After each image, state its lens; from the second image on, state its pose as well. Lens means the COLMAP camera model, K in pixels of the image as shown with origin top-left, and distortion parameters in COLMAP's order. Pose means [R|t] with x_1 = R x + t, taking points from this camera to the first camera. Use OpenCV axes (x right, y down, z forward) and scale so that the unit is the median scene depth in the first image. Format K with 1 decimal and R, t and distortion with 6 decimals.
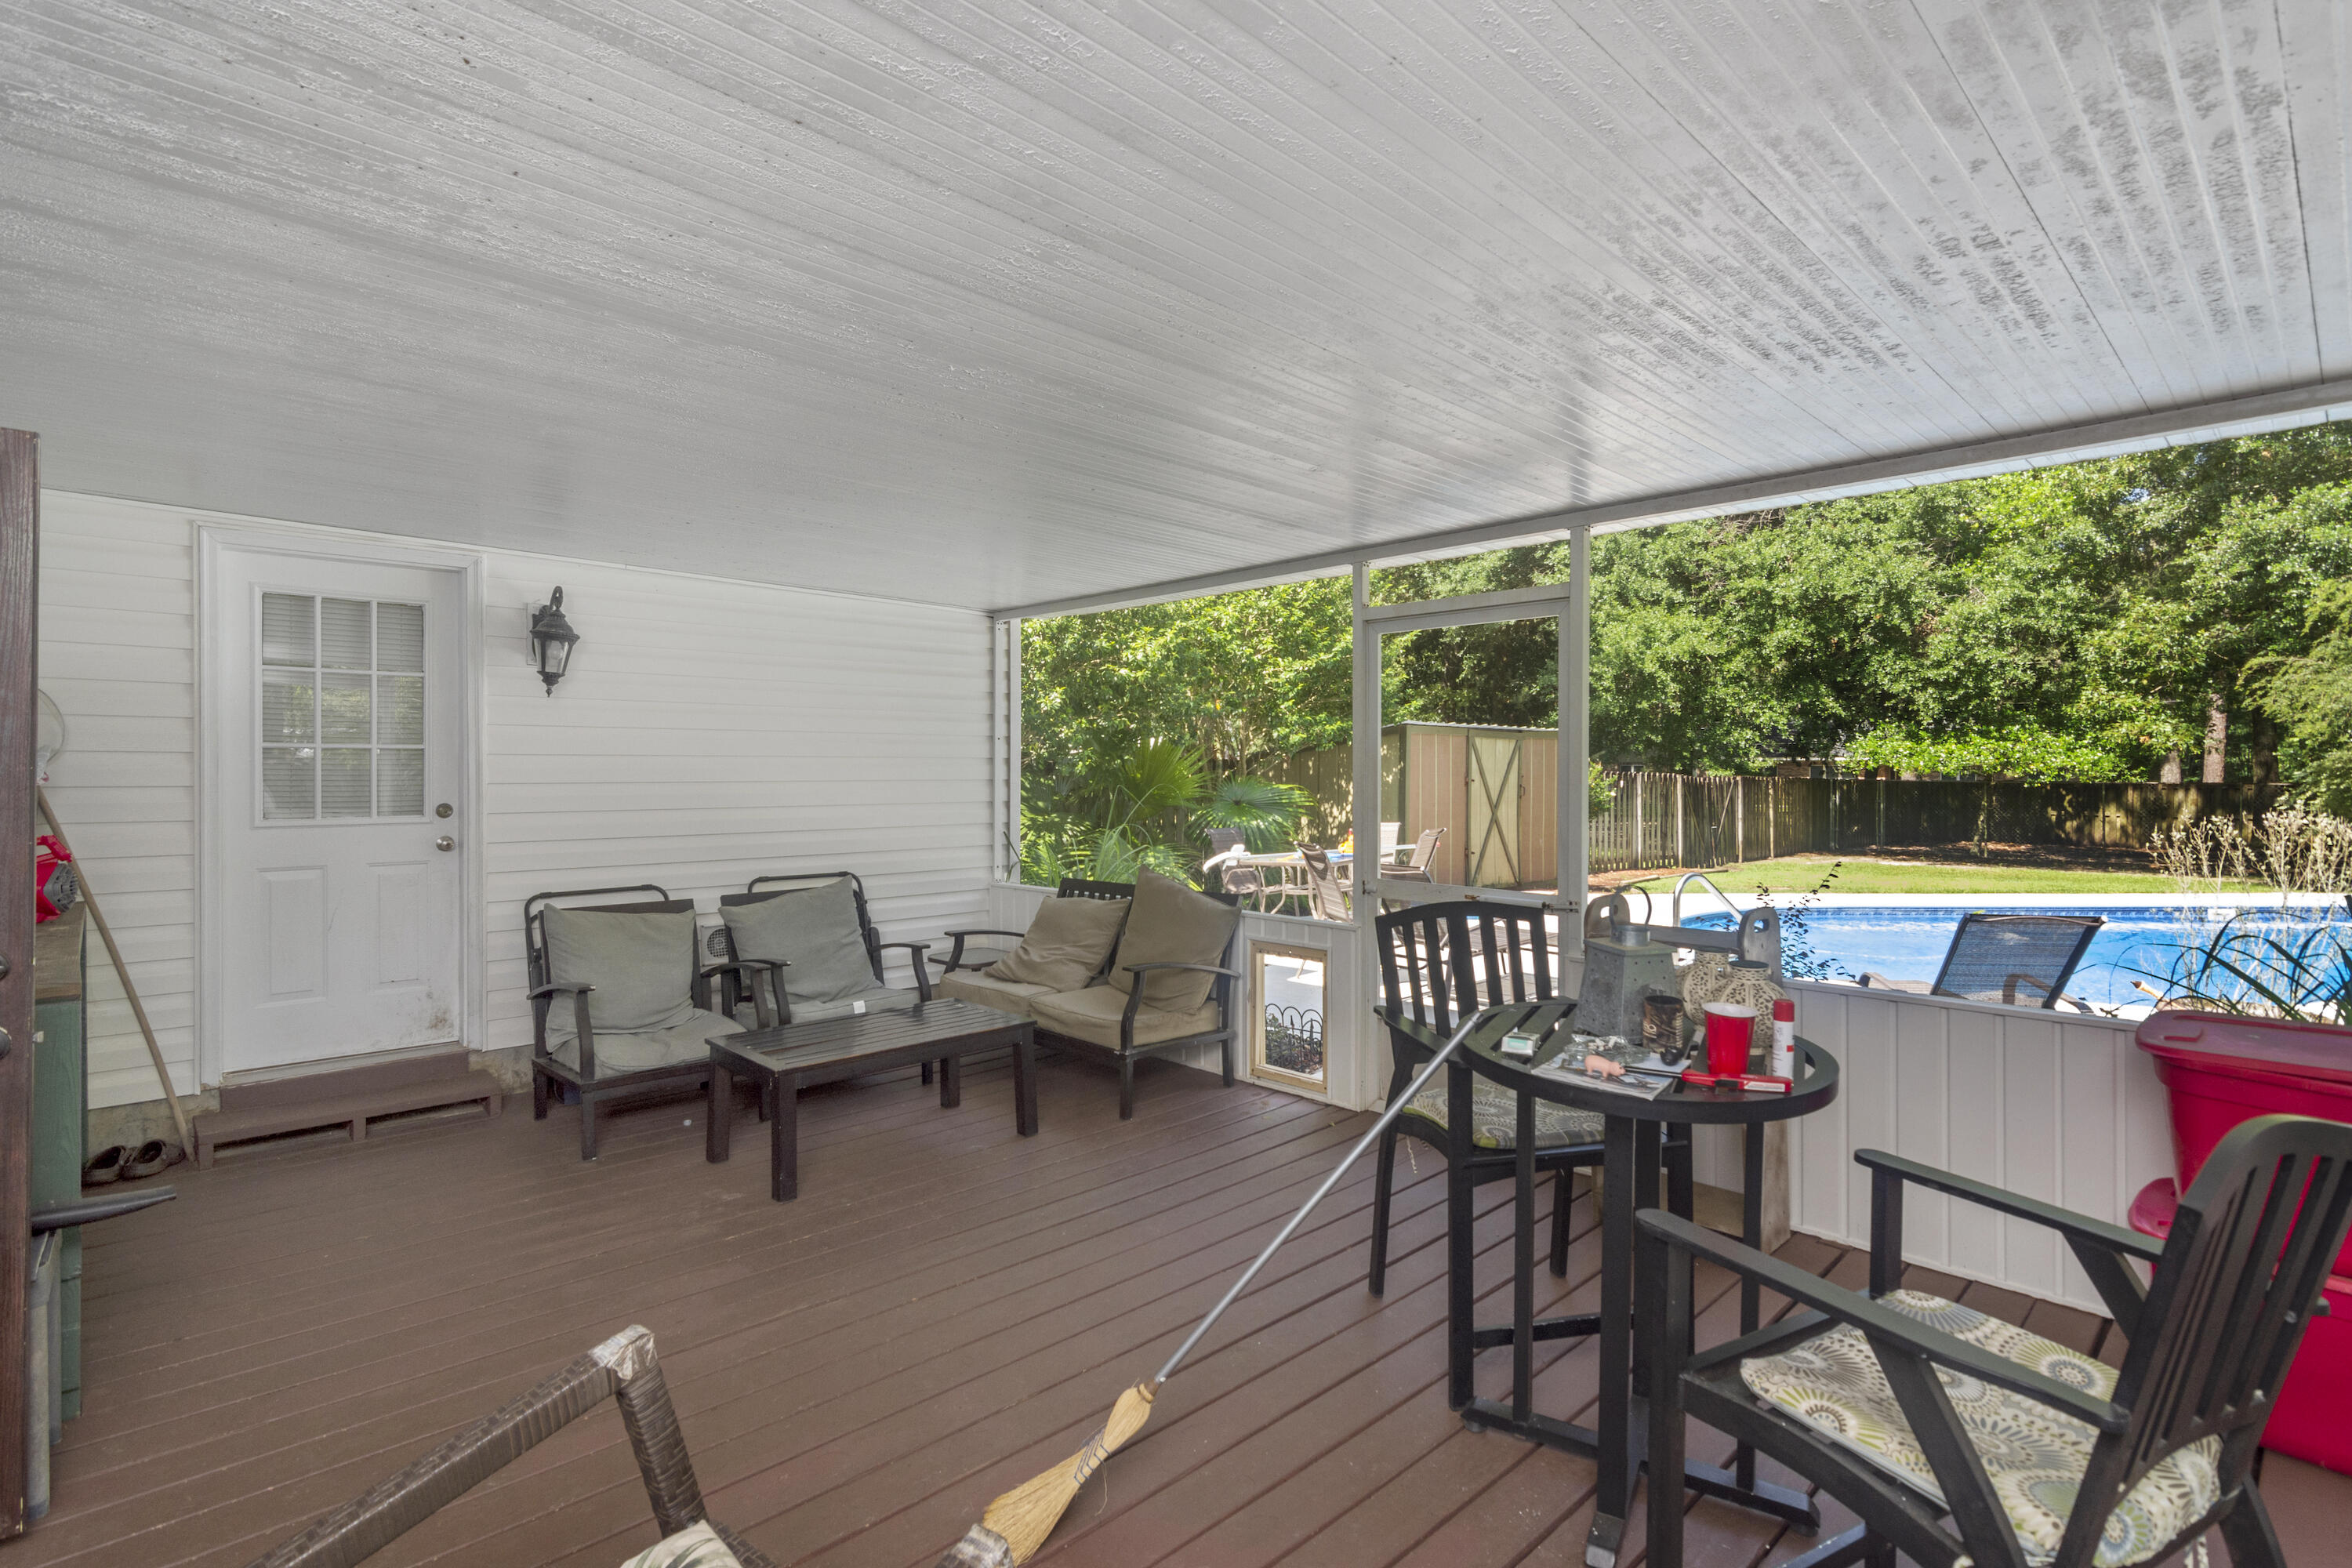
lens RADIAL K [[1157.7, 0, 1250.1], [0, 1157.7, 751.5], [0, 0, 1]] dist [-0.005245, 0.002493]
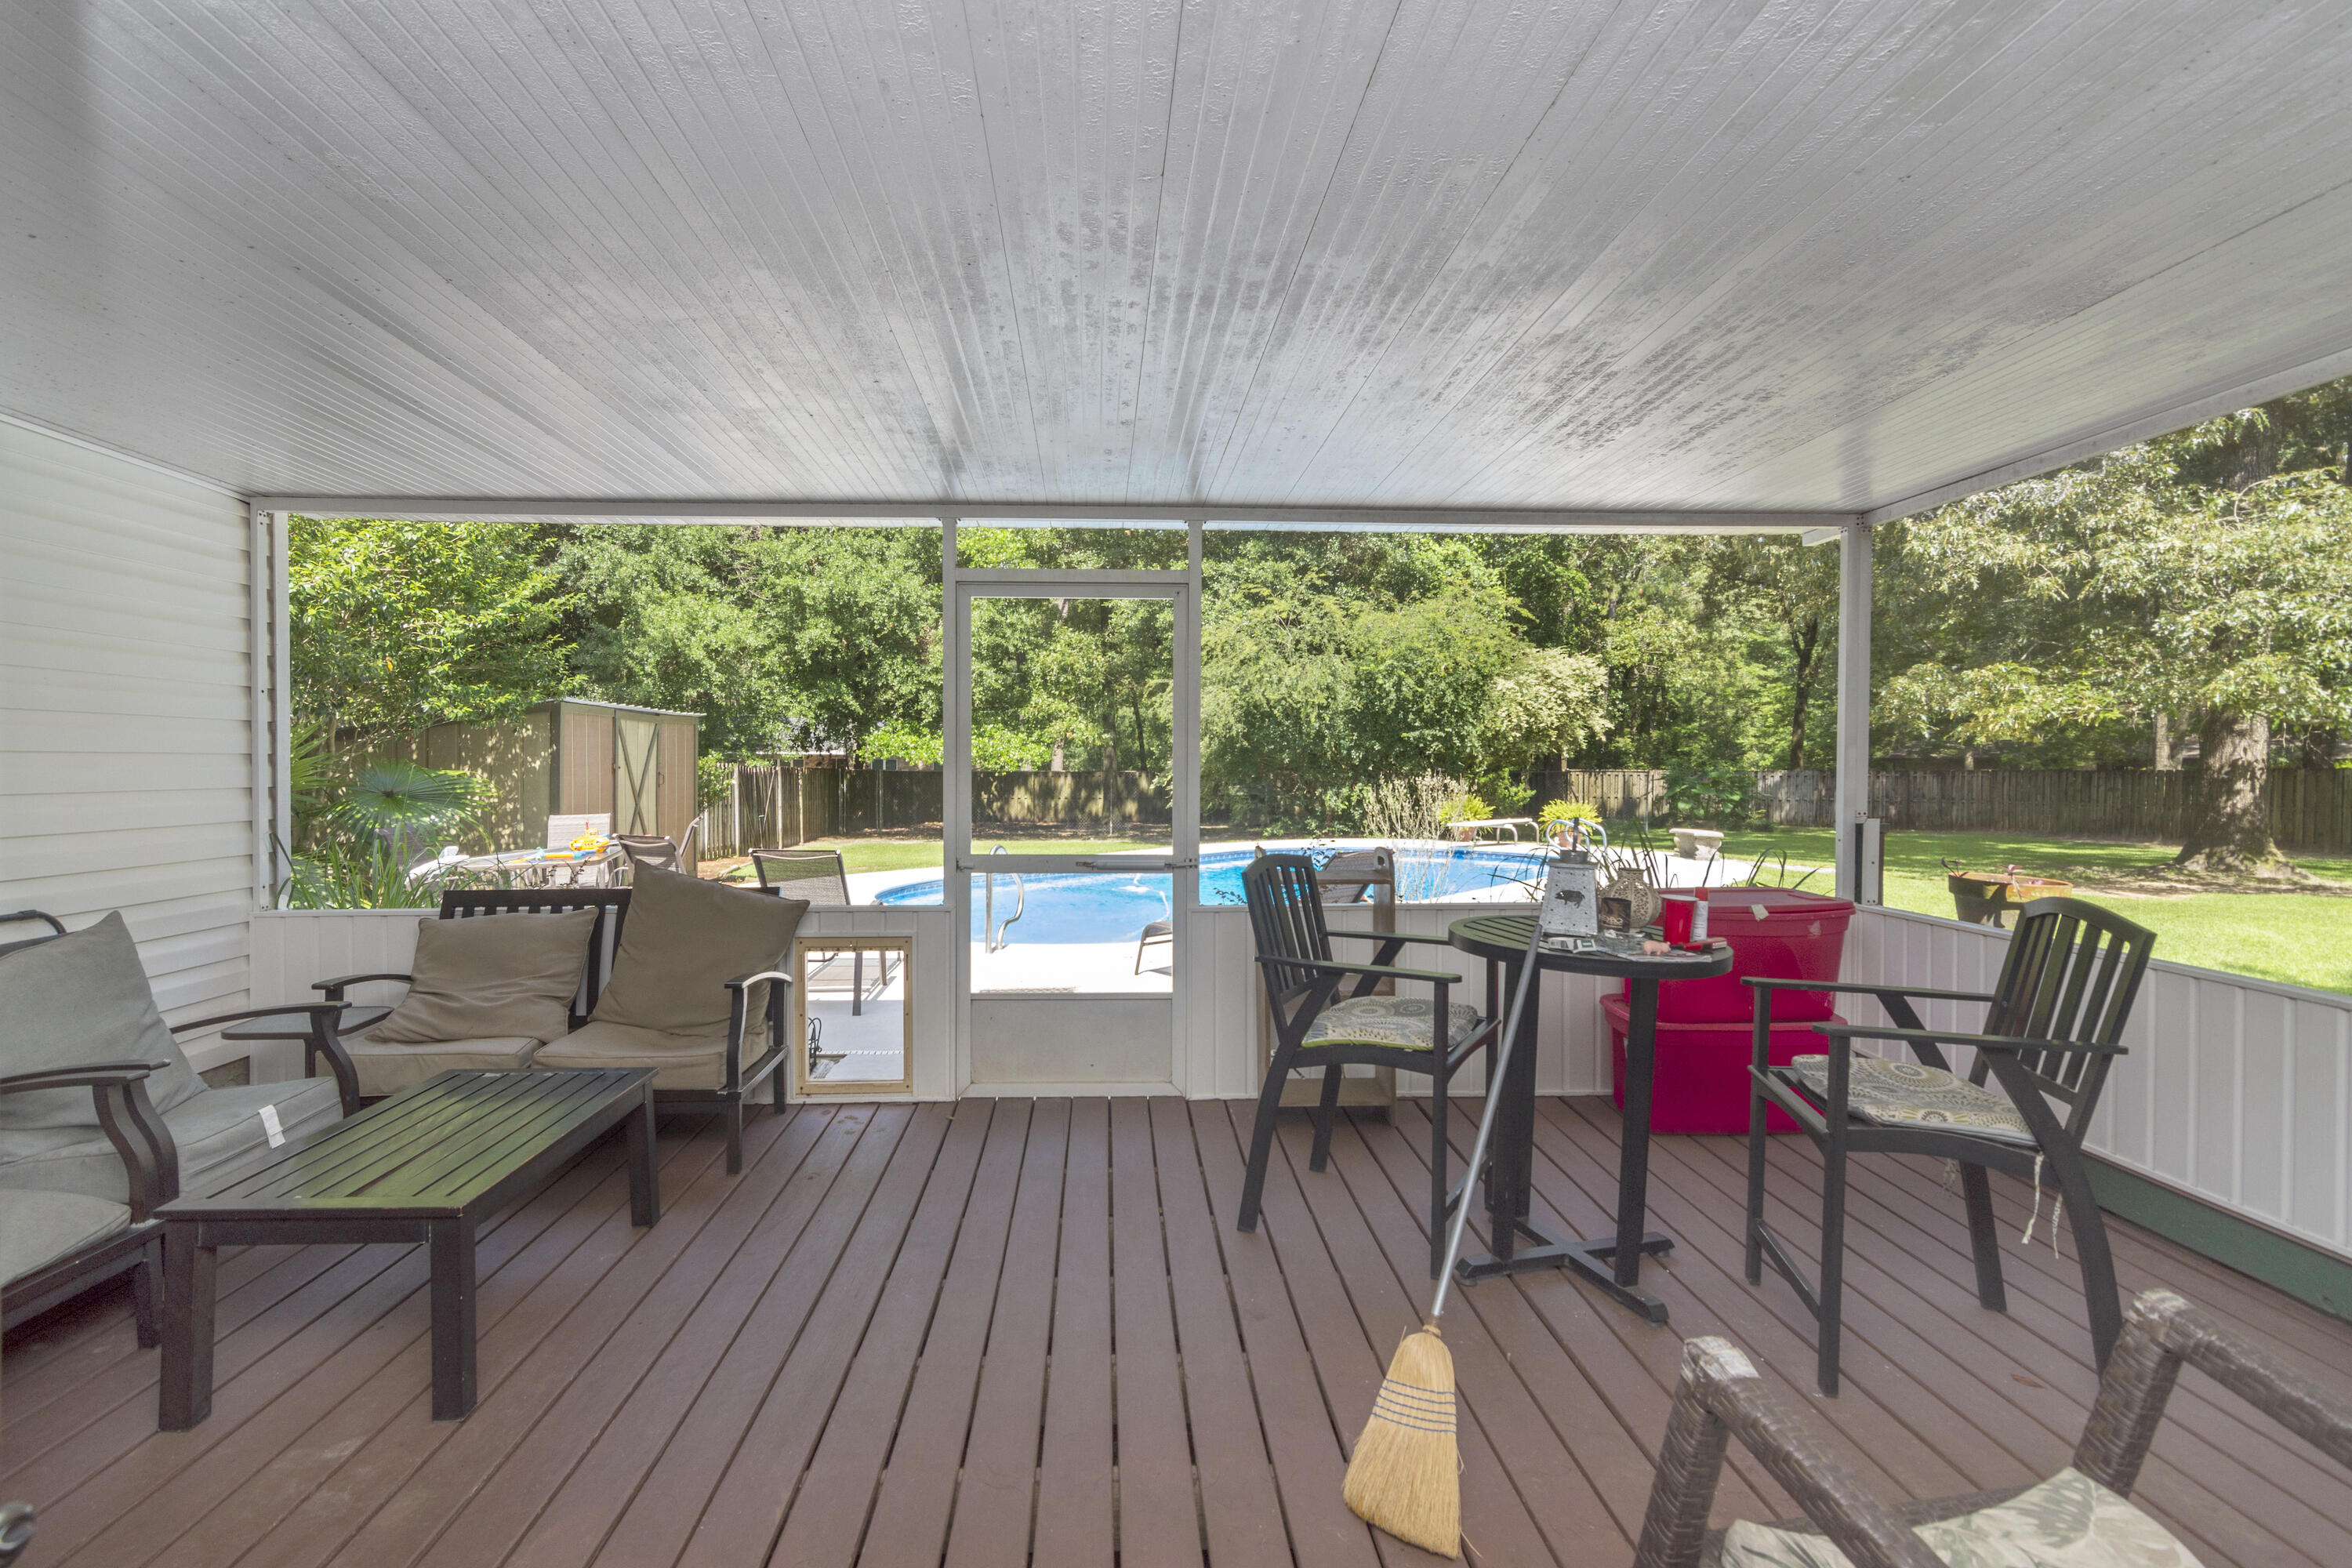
lens RADIAL K [[1128.3, 0, 1176.1], [0, 1128.3, 806.8], [0, 0, 1]] dist [-0.000675, -0.000150]
pose [[0.654709, -0.029003, 0.755324, -0.113177], [-0.010761, 0.998805, 0.047679, 0.005658], [-0.755804, -0.039344, 0.653615, 0.060339]]
